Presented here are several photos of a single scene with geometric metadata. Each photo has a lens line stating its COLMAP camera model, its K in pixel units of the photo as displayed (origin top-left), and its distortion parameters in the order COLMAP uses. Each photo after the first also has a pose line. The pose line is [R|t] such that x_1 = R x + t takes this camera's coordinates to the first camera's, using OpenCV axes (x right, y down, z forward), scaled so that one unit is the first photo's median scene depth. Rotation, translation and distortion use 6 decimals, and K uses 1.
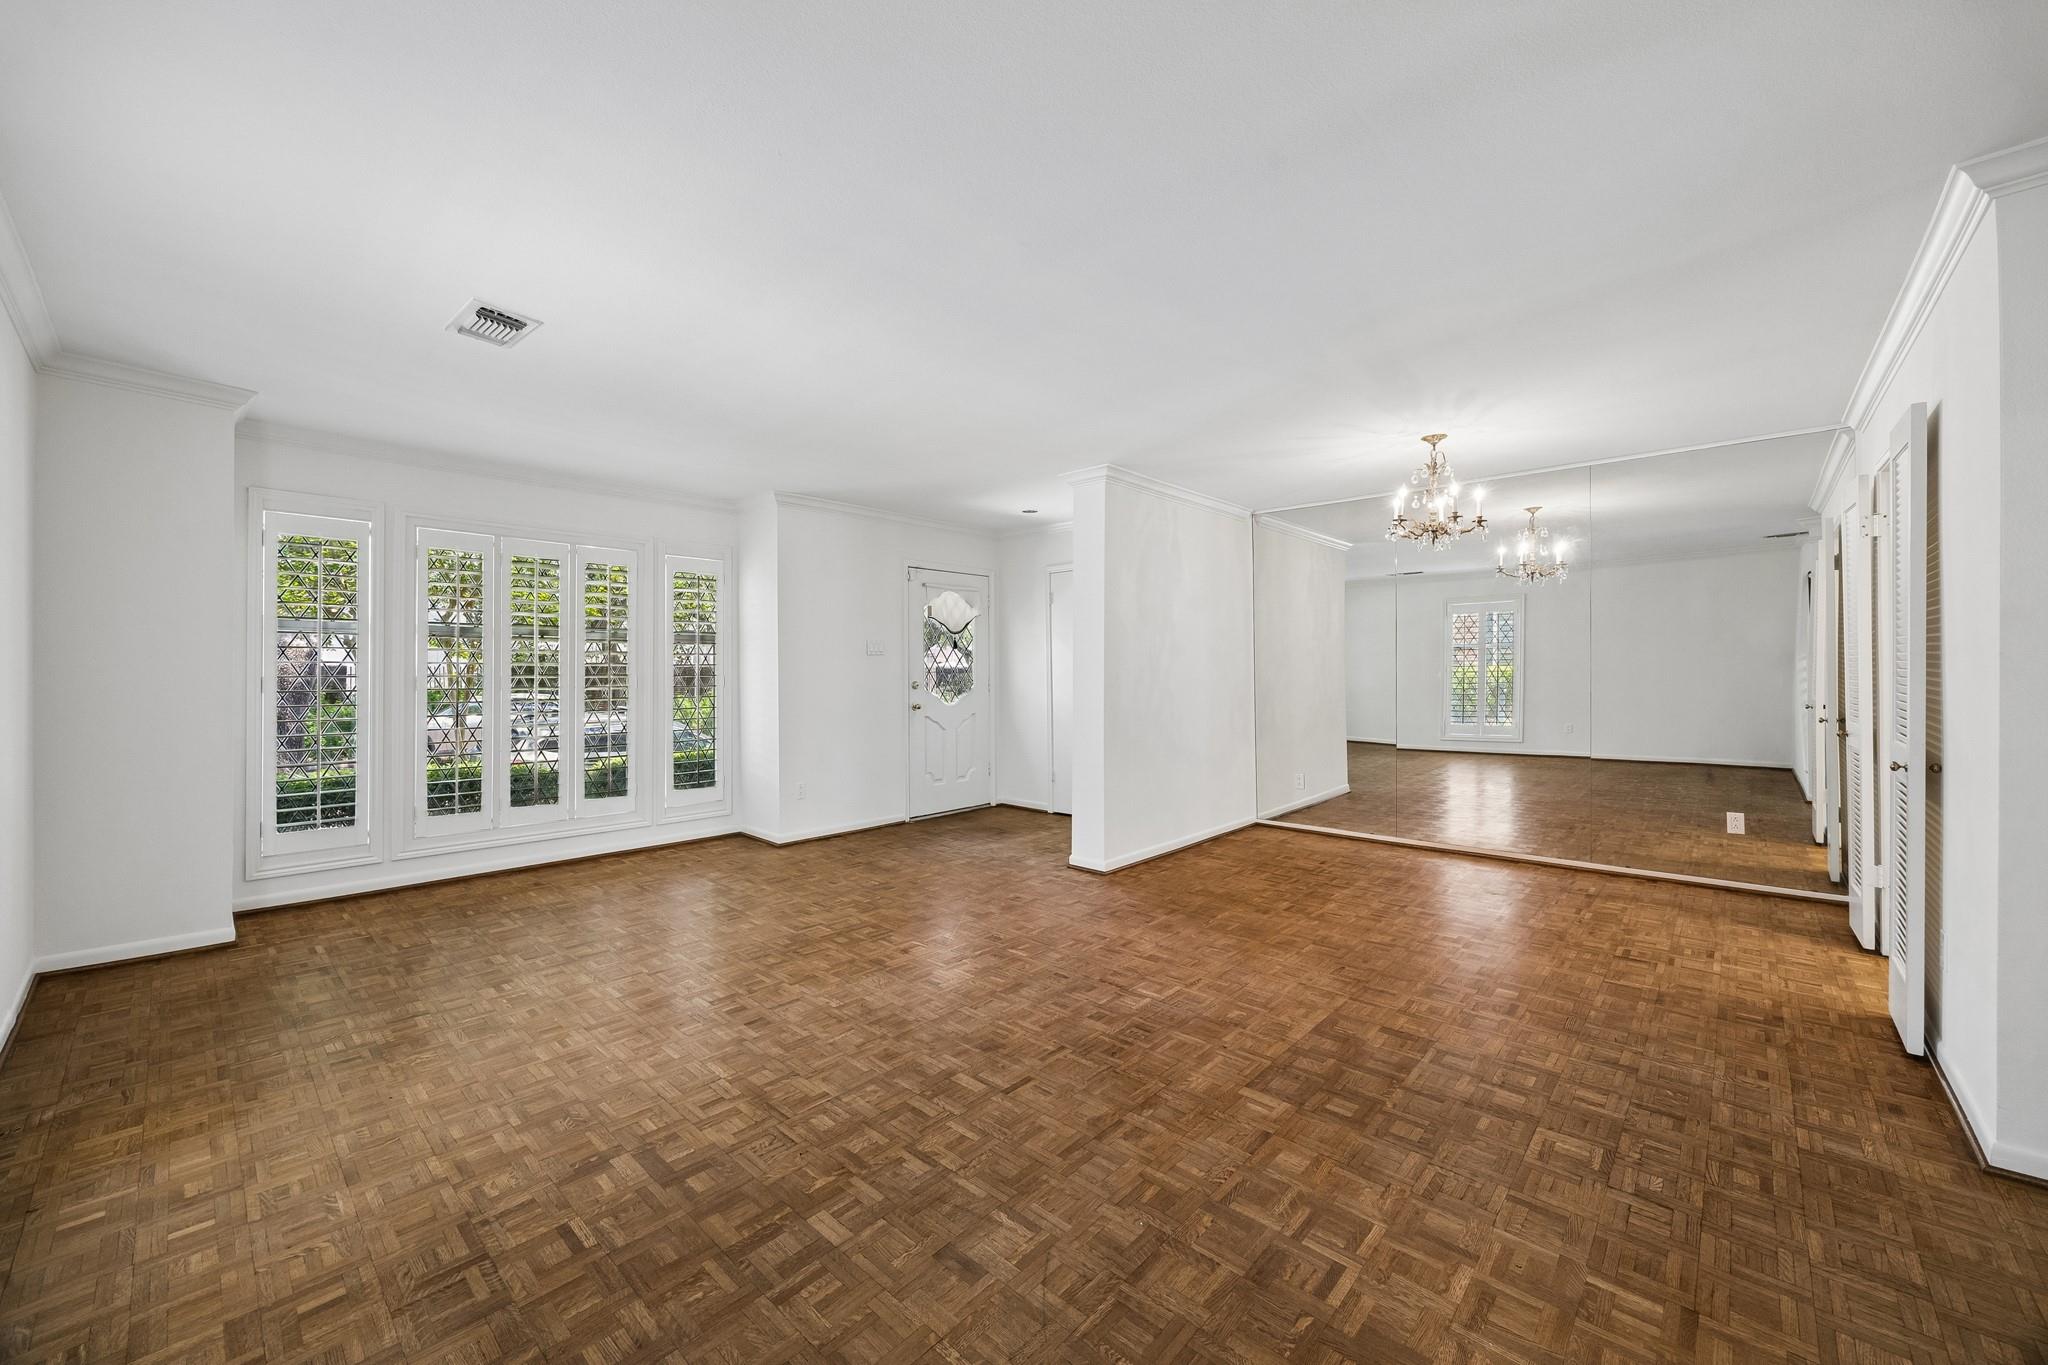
lens RADIAL K [[789.0, 0, 1024.5], [0, 789.0, 671.9], [0, 0, 1]] dist [-0.000508, 0.000045]
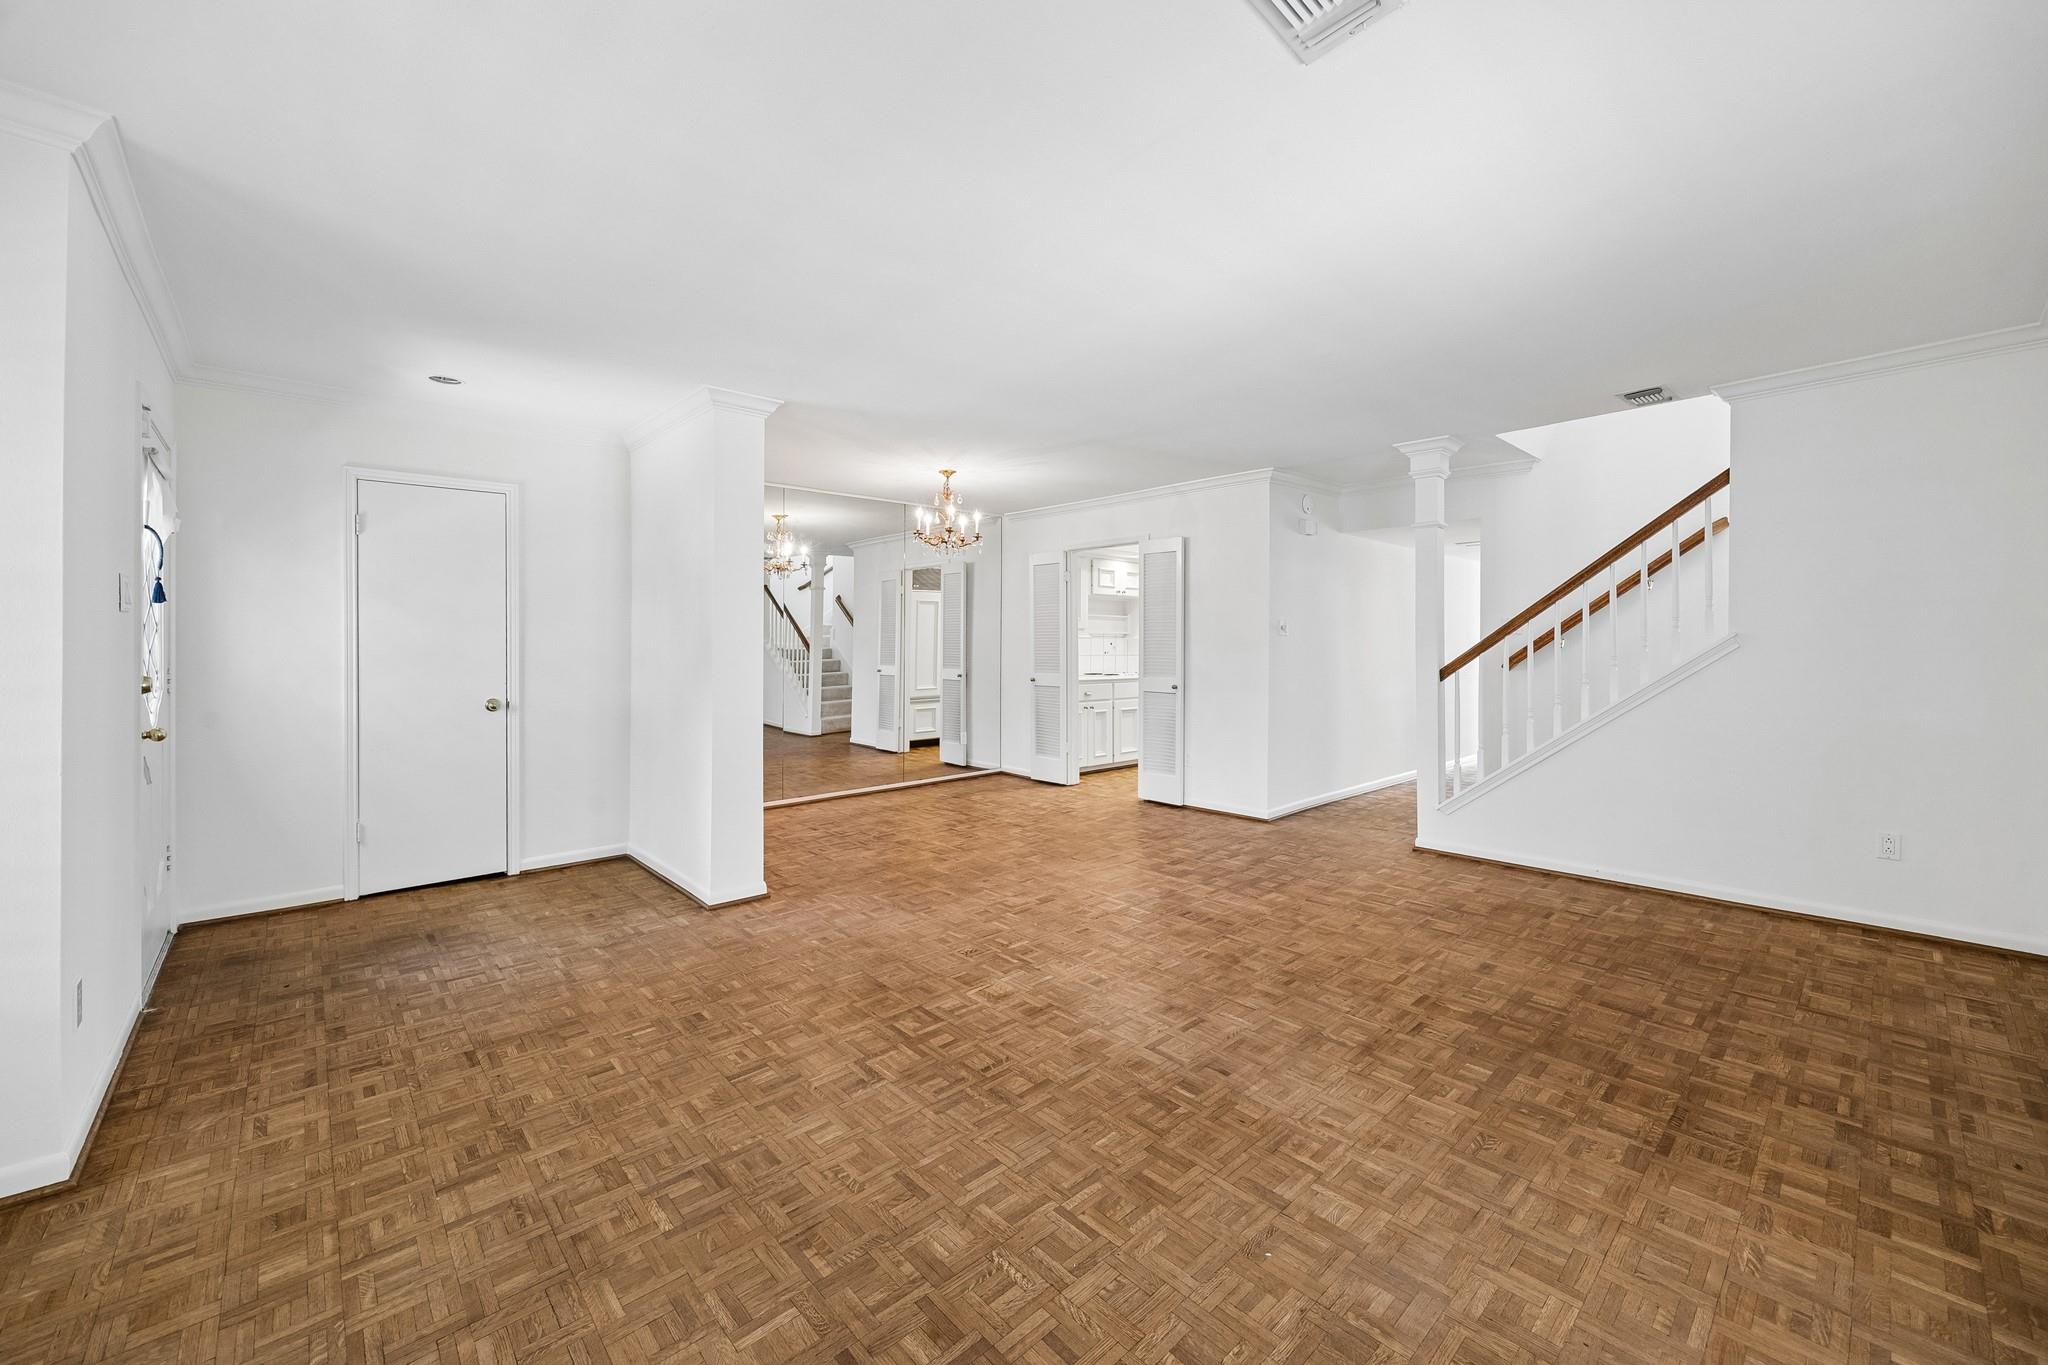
lens RADIAL K [[789.0, 0, 1031.7], [0, 789.0, 646.4], [0, 0, 1]] dist [-0.000508, 0.000045]
pose [[0.080923, 0.000661, 0.996720, -0.970017], [0.003709, 0.999993, -0.000964, -0.001411], [-0.996713, 0.003775, 0.080920, 0.923066]]
